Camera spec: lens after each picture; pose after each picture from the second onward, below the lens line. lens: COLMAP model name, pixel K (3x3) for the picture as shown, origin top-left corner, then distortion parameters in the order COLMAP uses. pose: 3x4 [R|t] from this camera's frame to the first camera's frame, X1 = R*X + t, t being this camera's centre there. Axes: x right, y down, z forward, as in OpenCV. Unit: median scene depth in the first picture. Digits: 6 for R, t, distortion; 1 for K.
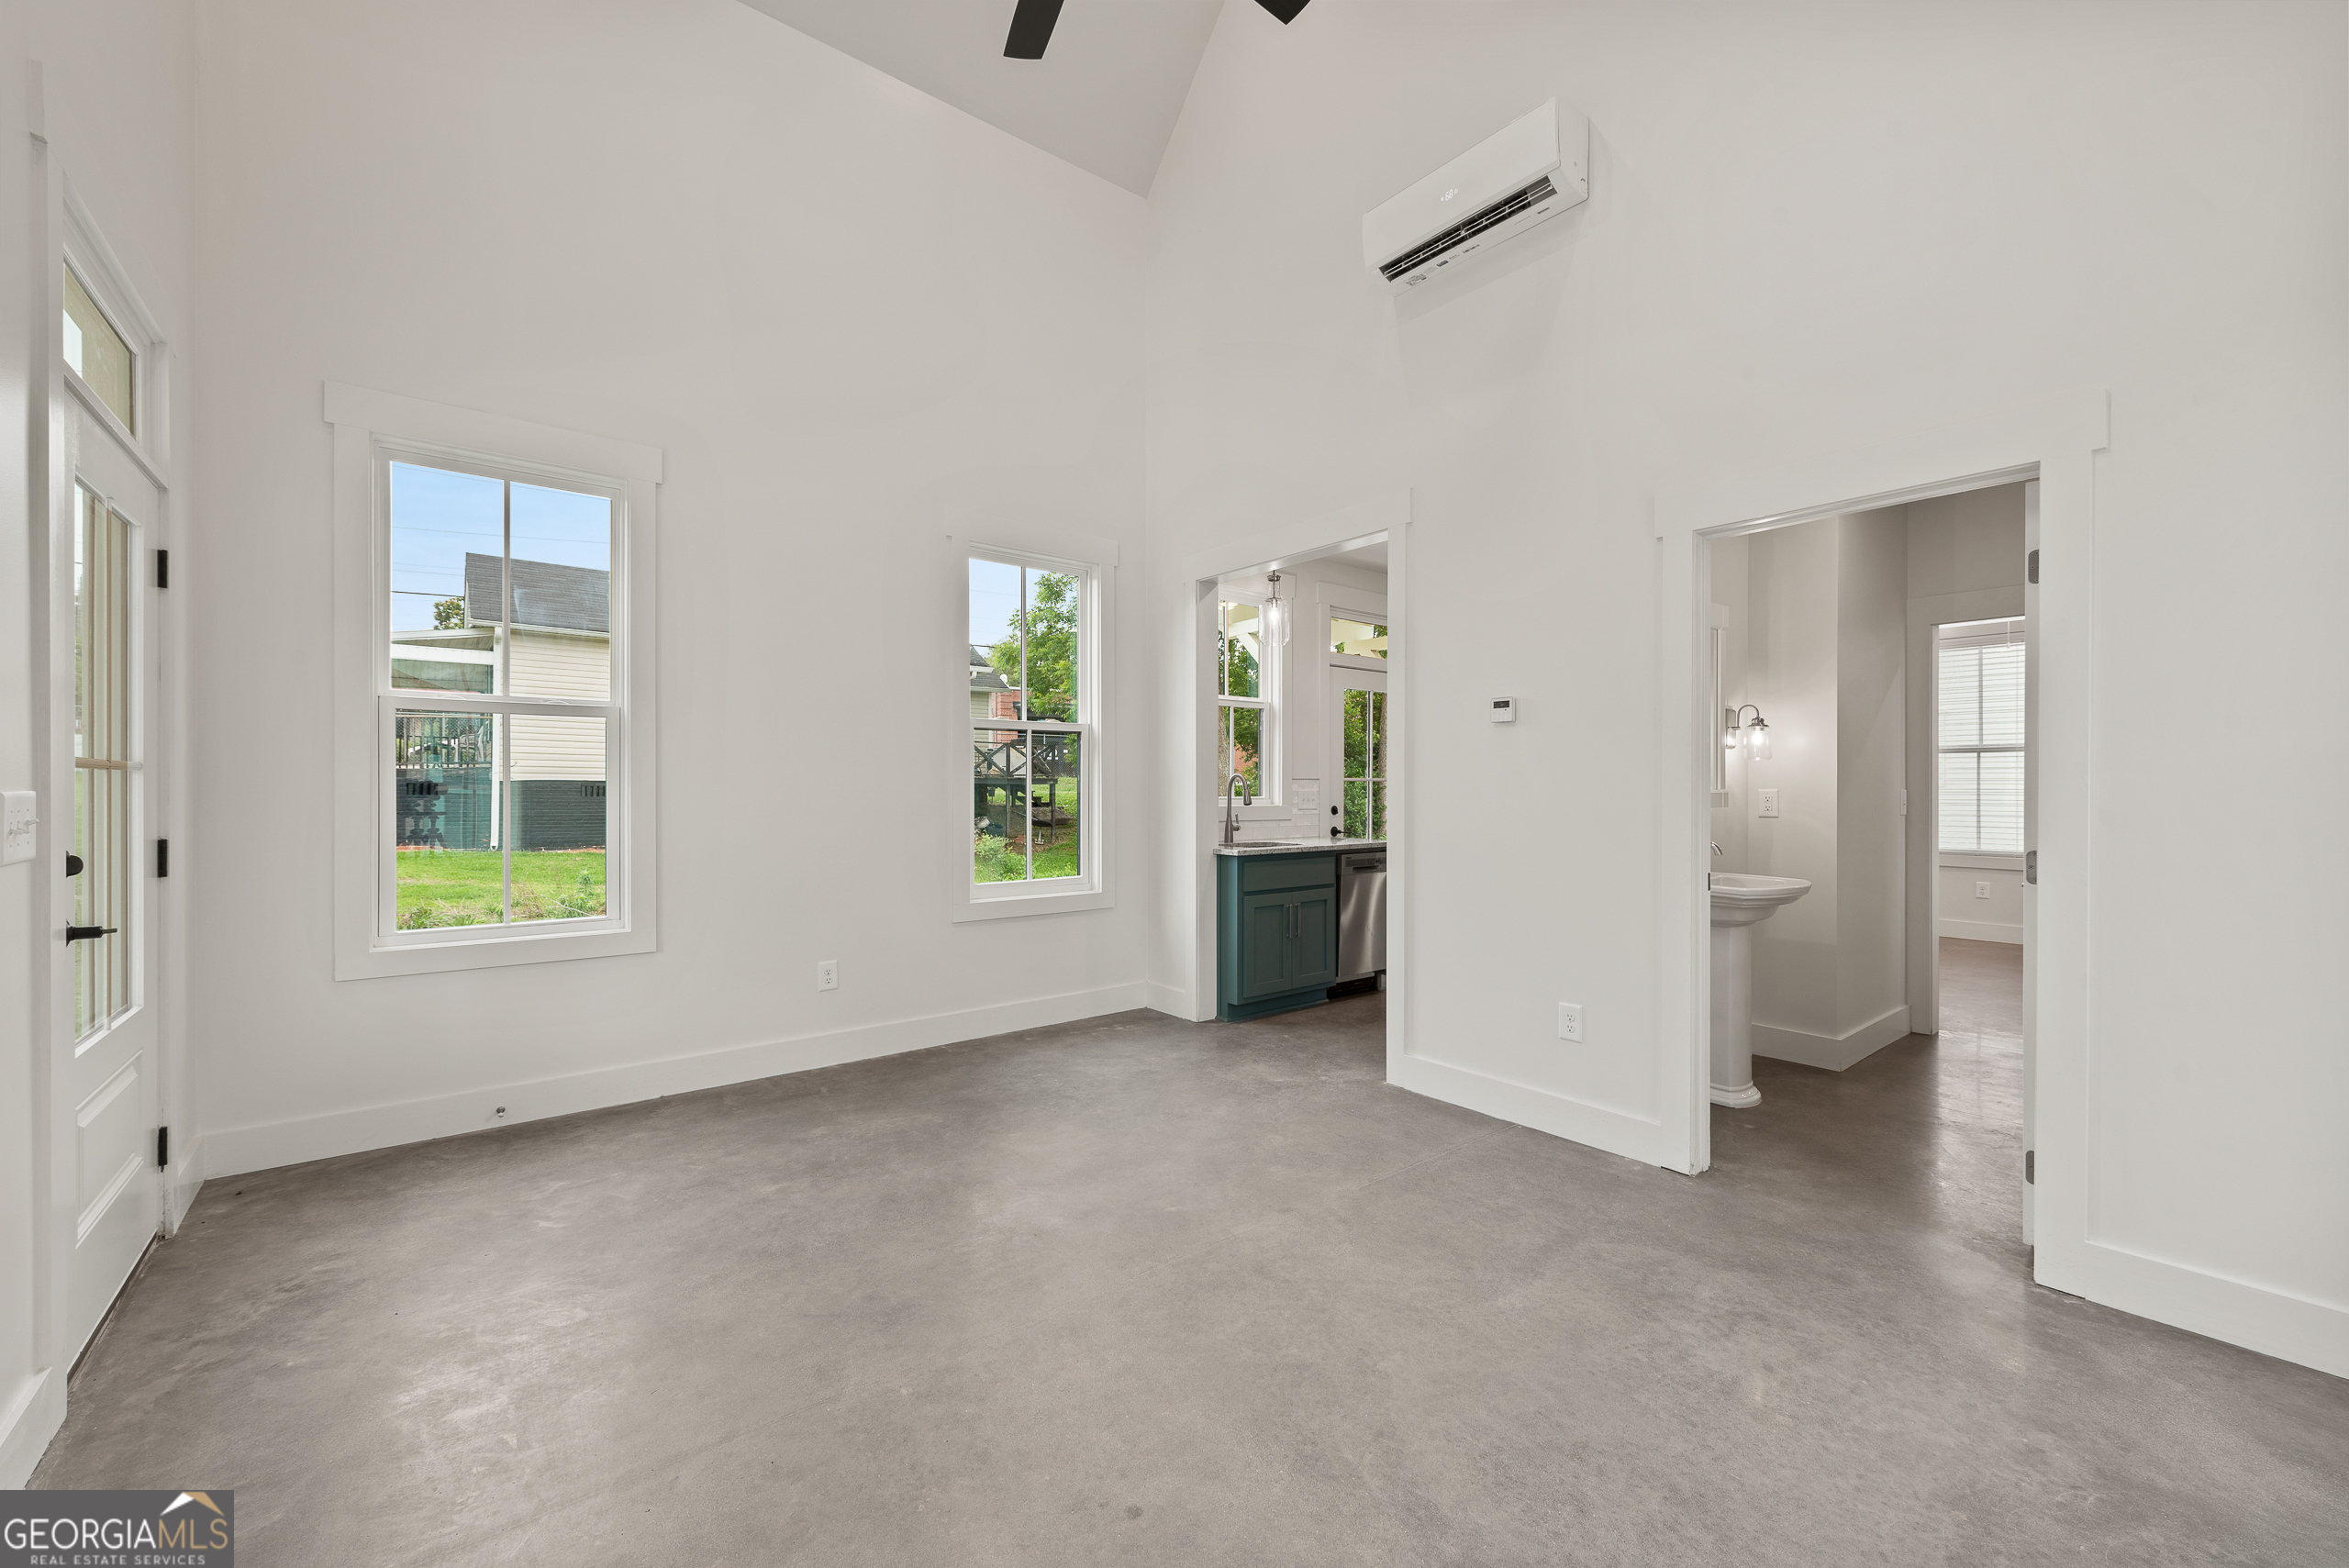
lens RADIAL K [[927.7, 0, 1174.5], [0, 927.7, 784.0], [0, 0, 1]] dist [0.000376, -0.000522]
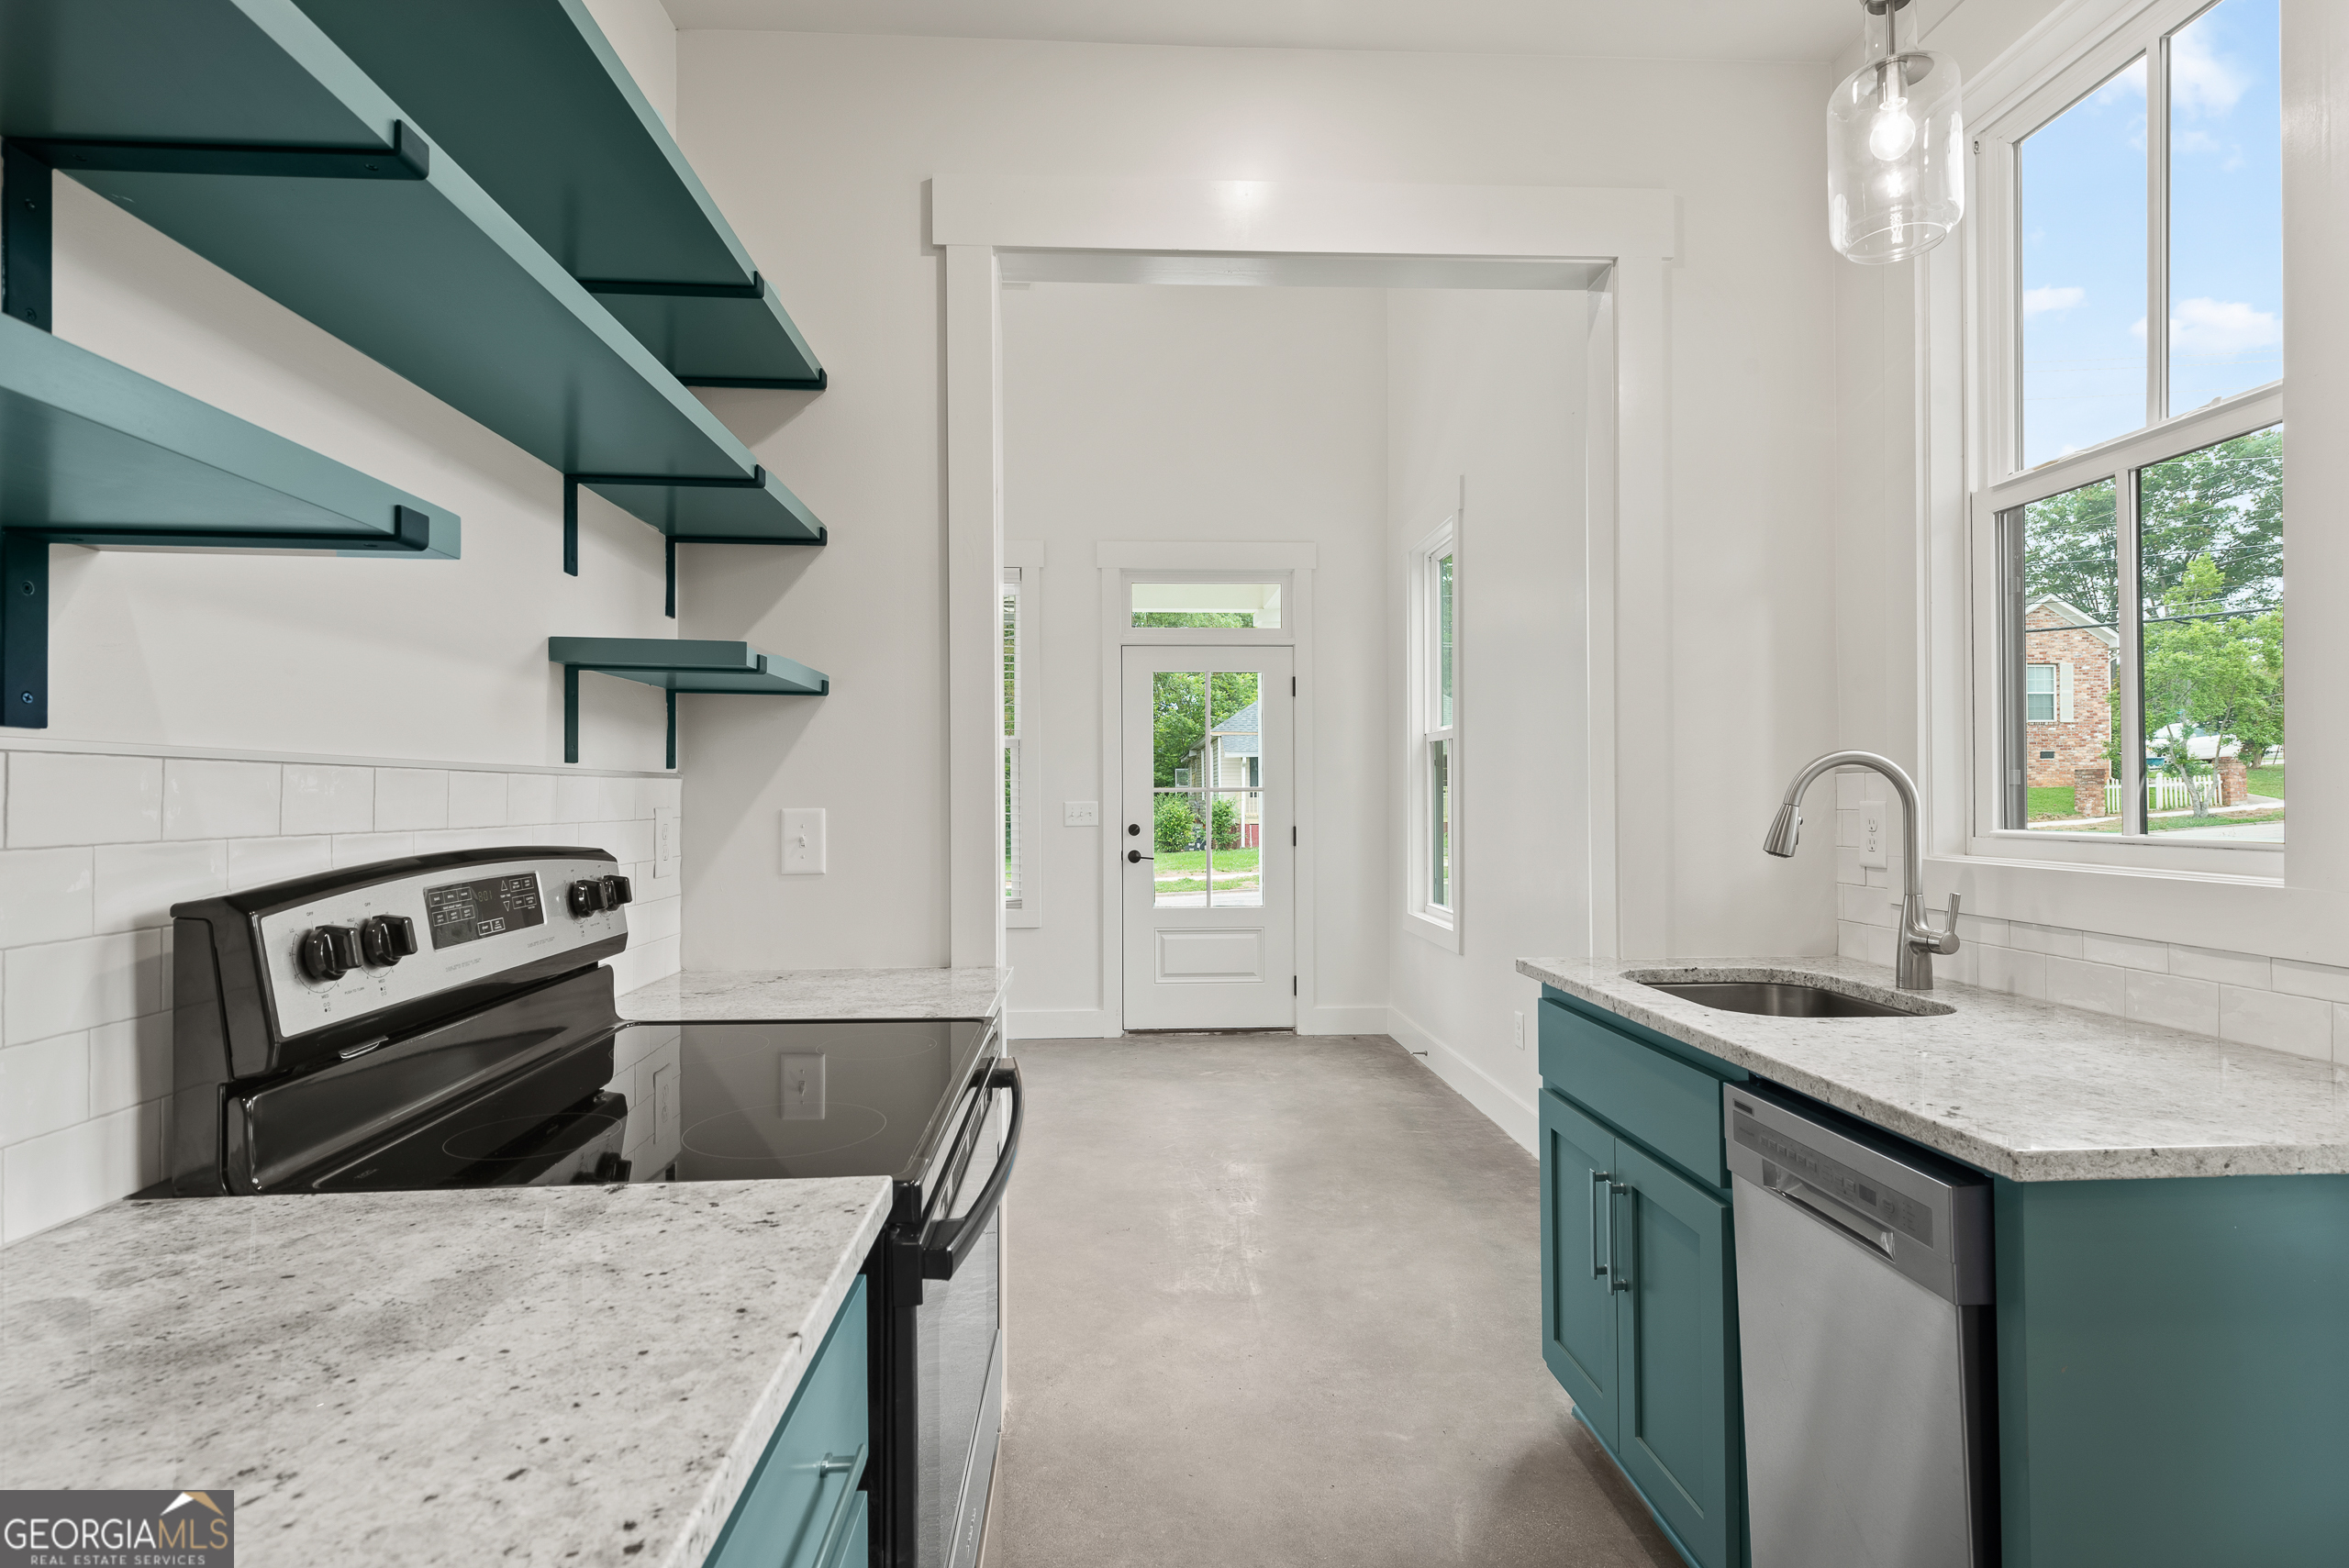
lens RADIAL K [[1211.1, 0, 1174.5], [0, 1211.1, 784.0], [0, 0, 1]] dist [0.045899, -0.000062]
pose [[-0.583157, -0.007957, -0.812320, 0.747729], [0.006323, 0.999877, -0.014333, 0.004742], [0.812335, -0.013495, -0.583035, 1.534427]]
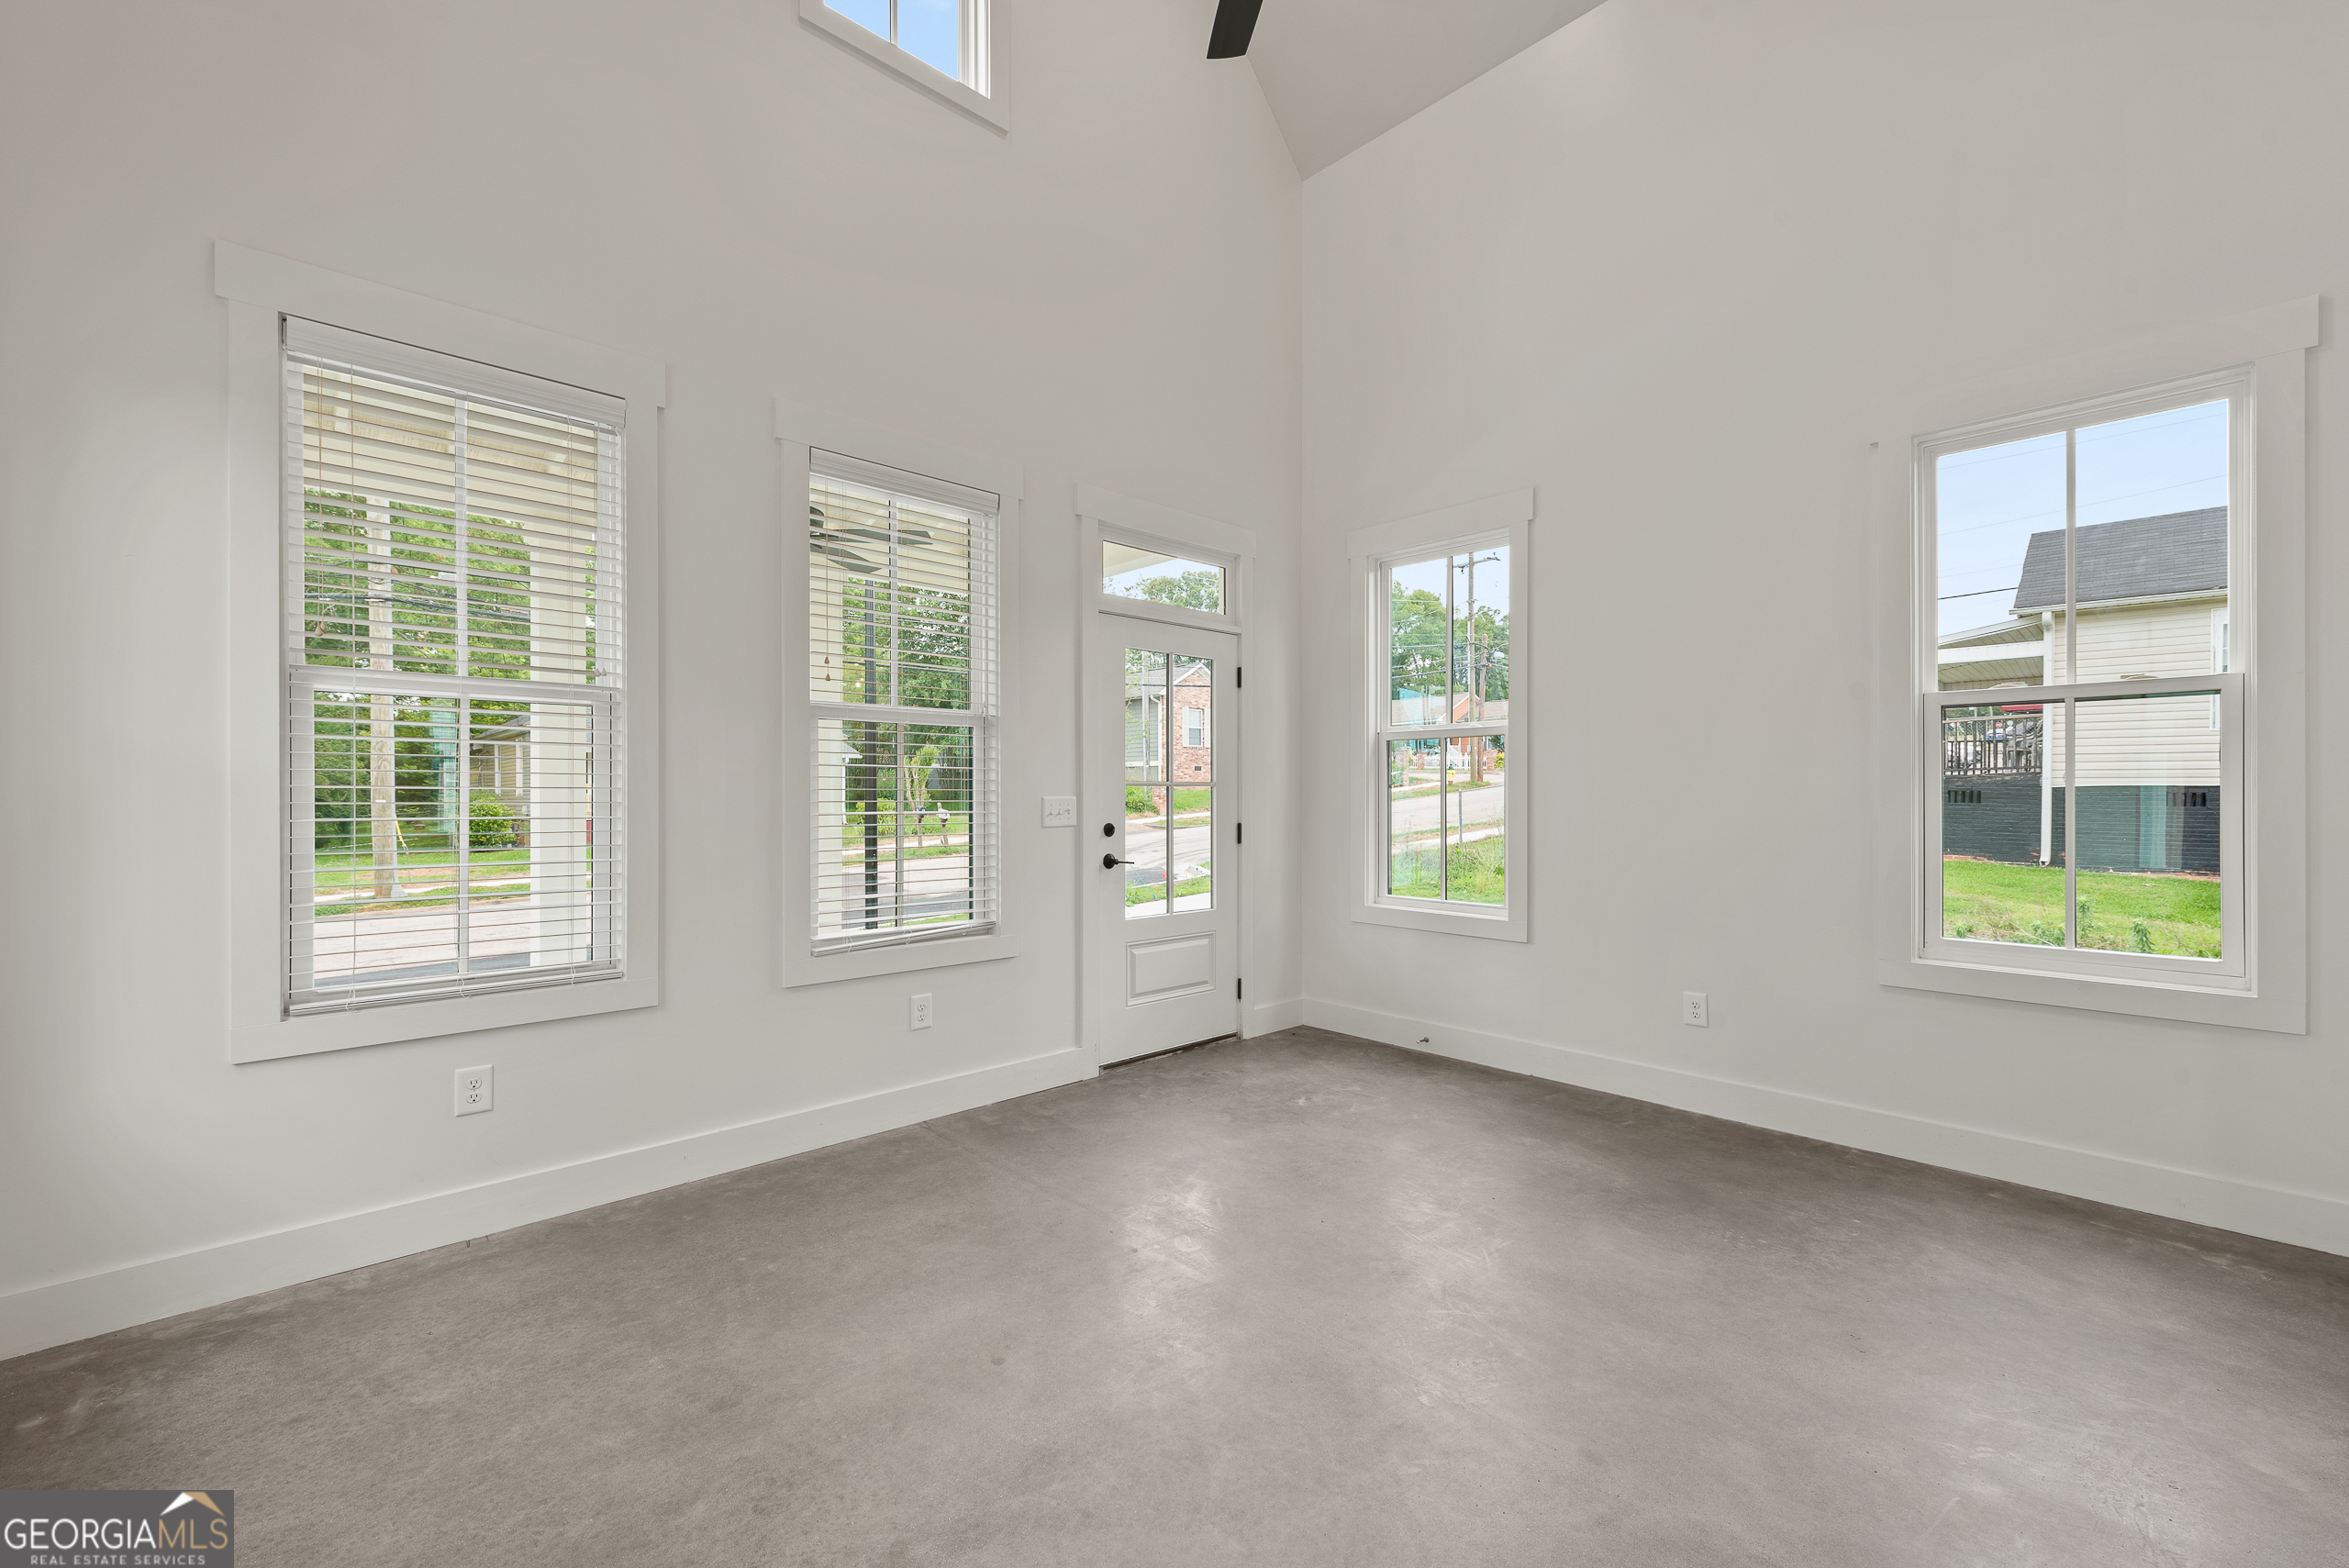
lens RADIAL K [[969.1, 0, 1174.0], [0, 969.1, 787.2], [0, 0, 1]] dist [0.003786, -0.000457]
pose [[0.080056, -0.007073, -0.996765, 0.559774], [0.003373, 0.999971, -0.006825, 0.001273], [0.996785, -0.002816, 0.080077, 0.483351]]
